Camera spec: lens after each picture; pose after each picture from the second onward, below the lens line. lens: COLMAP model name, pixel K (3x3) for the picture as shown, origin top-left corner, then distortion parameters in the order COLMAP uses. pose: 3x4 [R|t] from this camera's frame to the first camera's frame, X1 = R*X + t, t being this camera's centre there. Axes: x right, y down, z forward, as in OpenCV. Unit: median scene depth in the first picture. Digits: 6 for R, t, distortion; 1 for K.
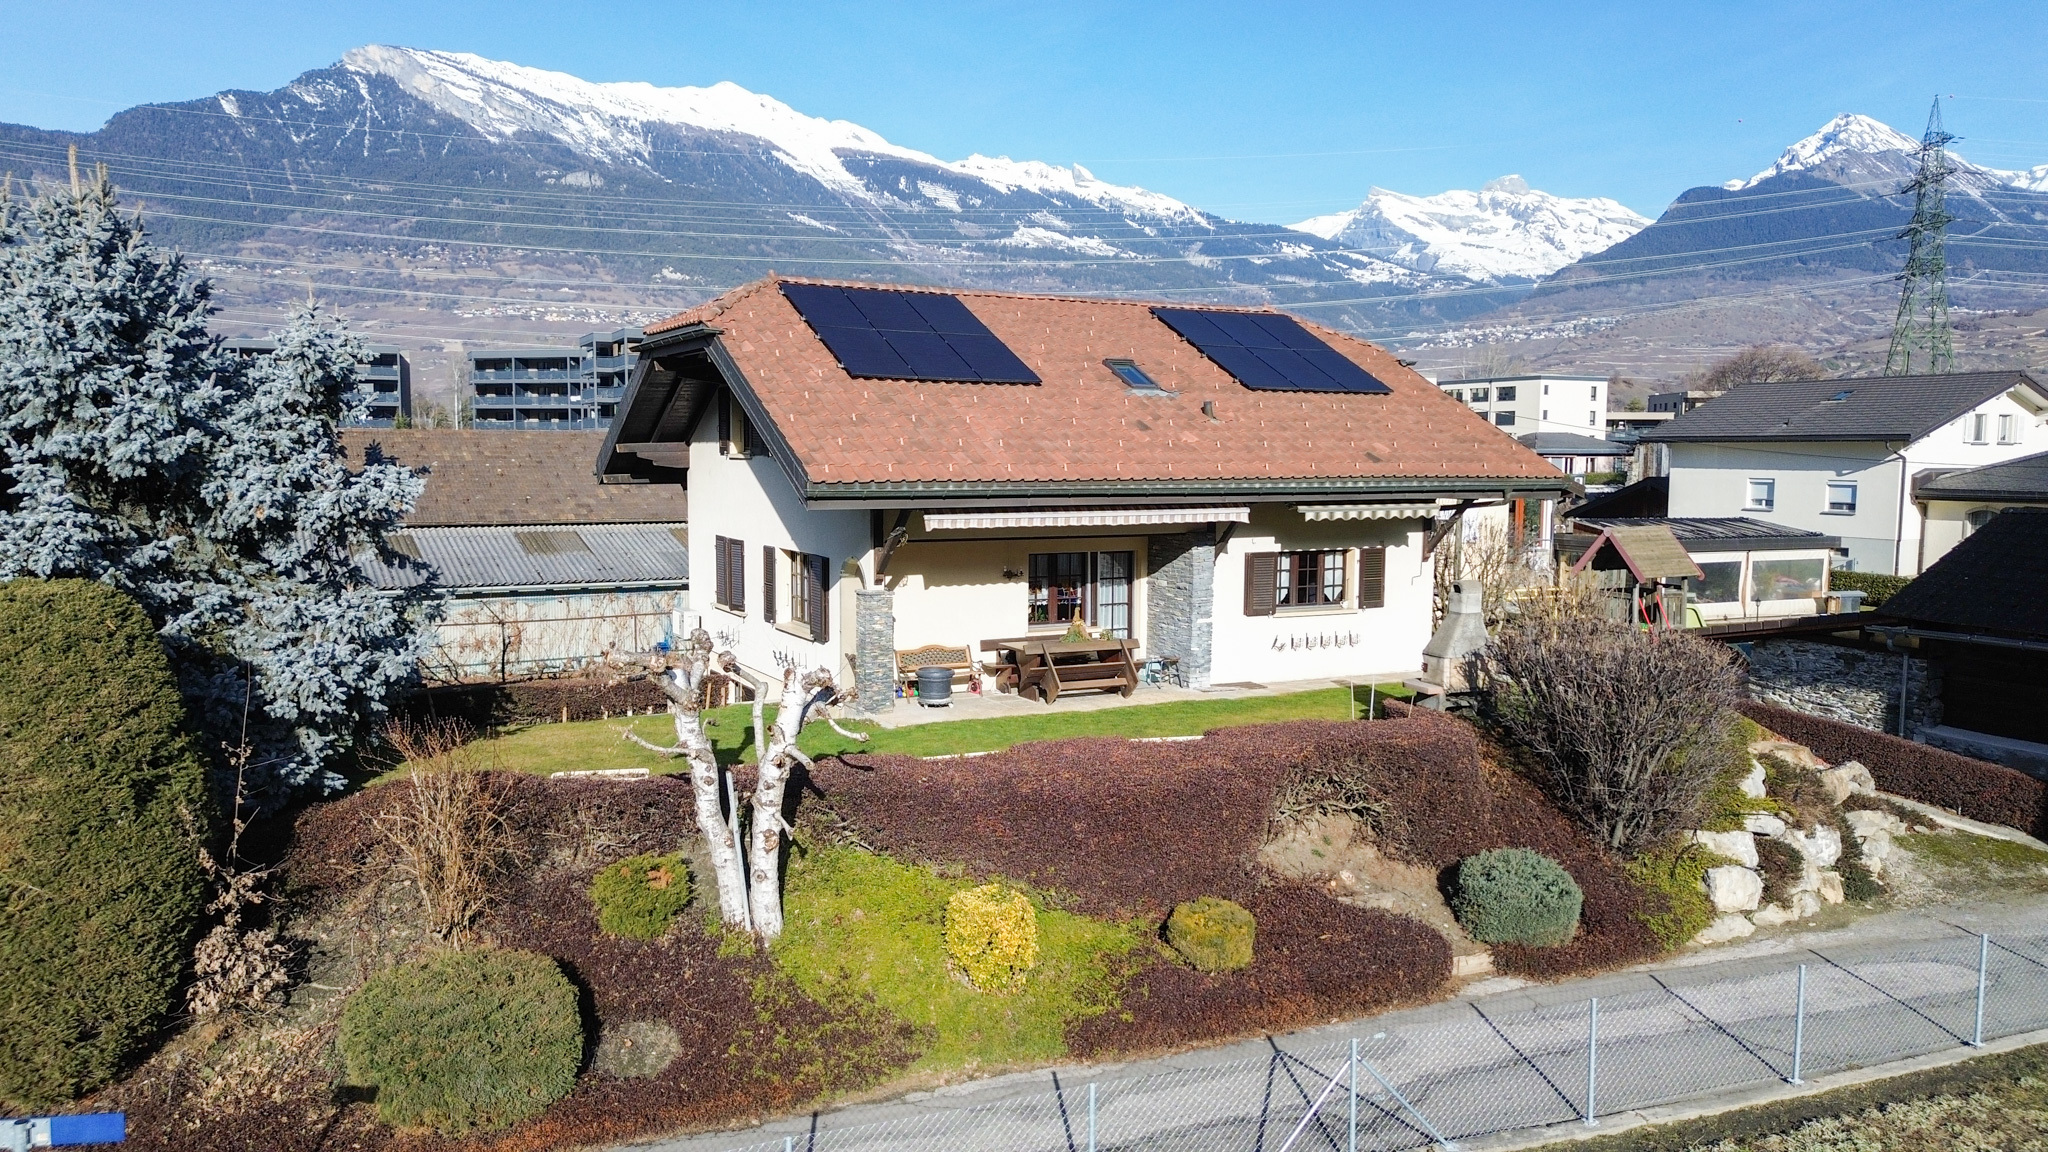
lens RADIAL K [[1451.7, 0, 1011.7], [0, 1451.7, 577.1], [0, 0, 1]] dist [0.079933, -0.072327]
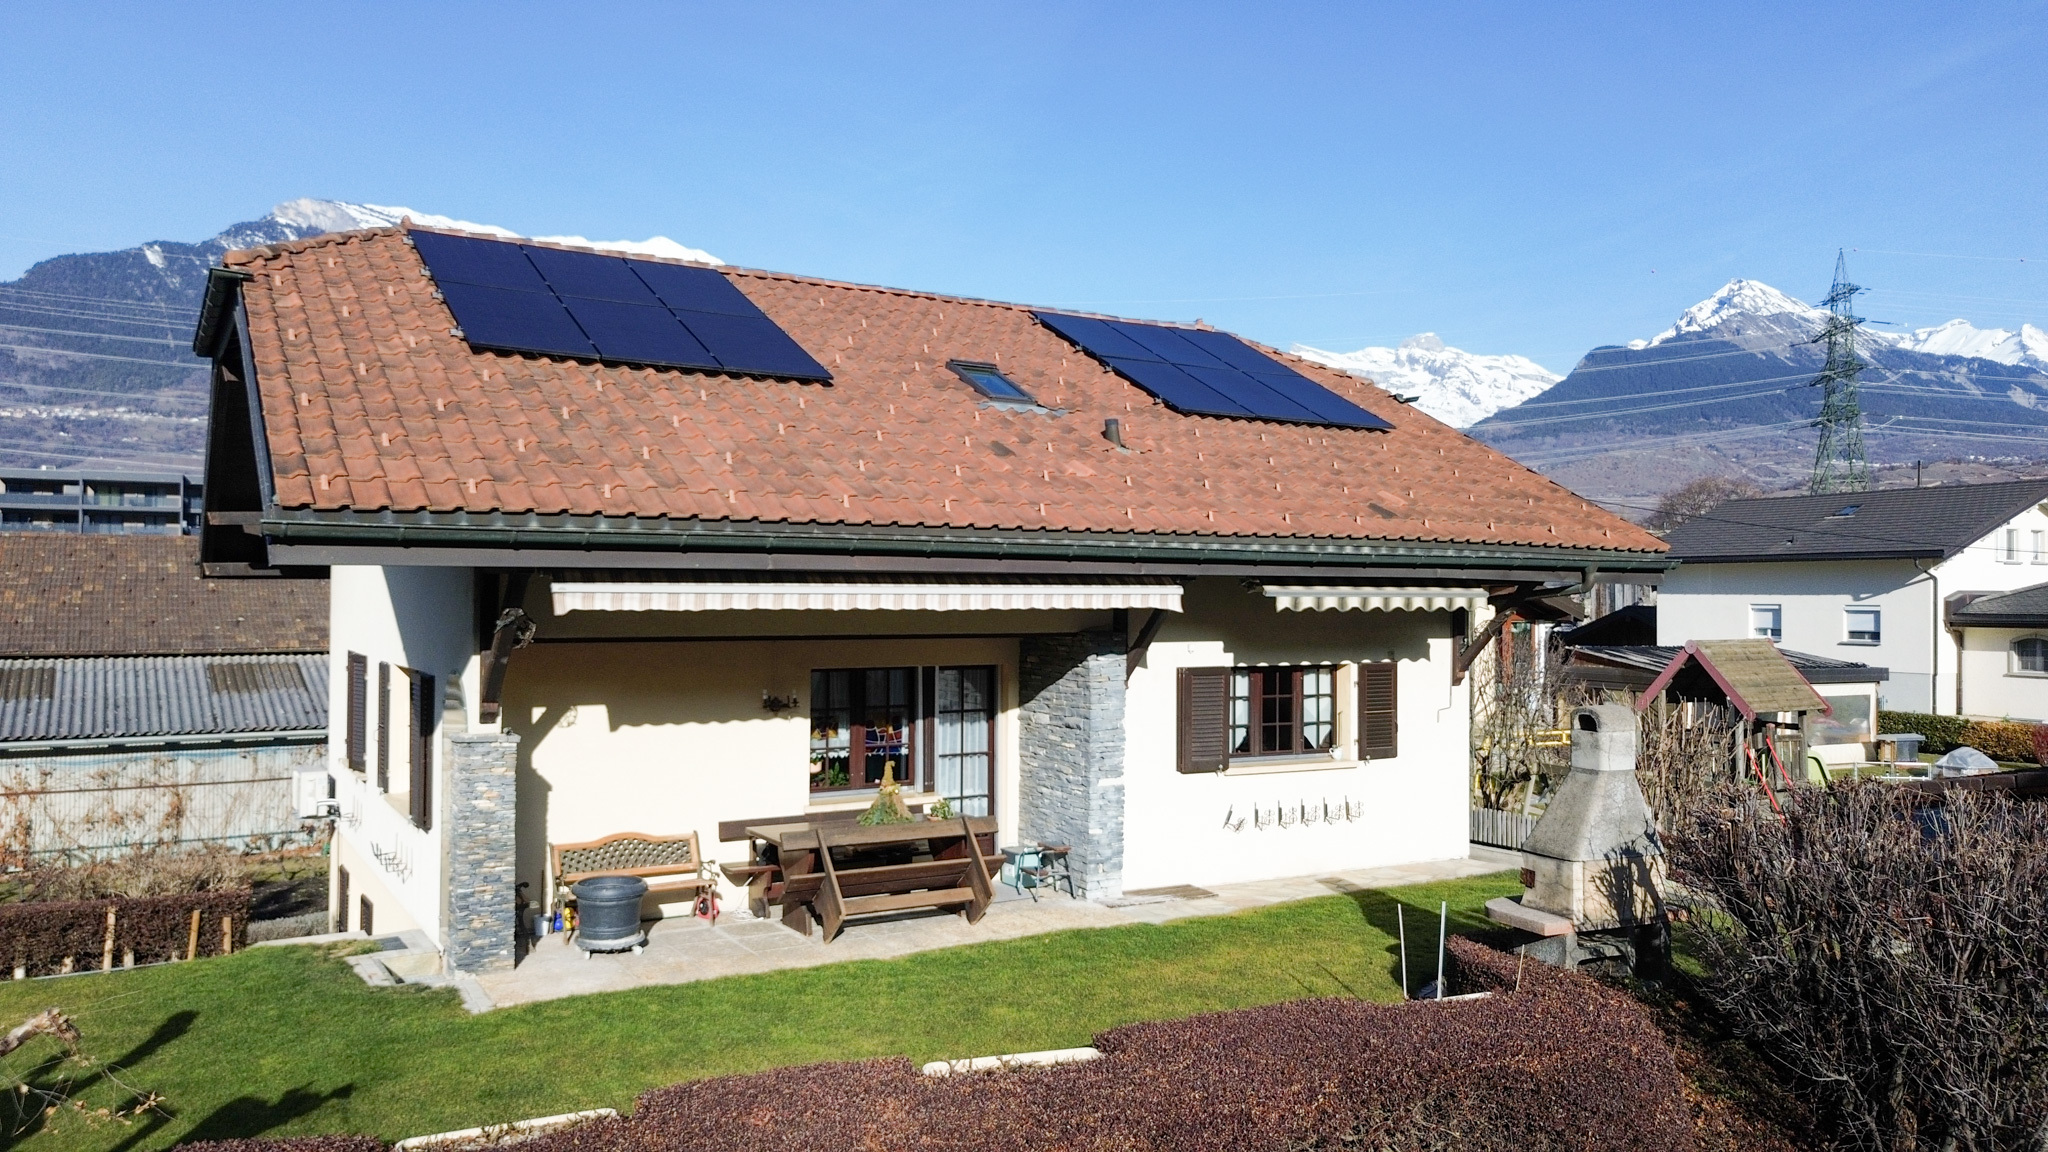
lens RADIAL K [[1458.3, 0, 1014.6], [0, 1458.3, 580.0], [0, 0, 1]] dist [0.072146, -0.069899]
pose [[0.998846, -0.000918, 0.048019, 0.062509], [0.005677, 0.995066, -0.099057, 0.006564], [-0.047691, 0.099216, 0.993922, 0.387797]]
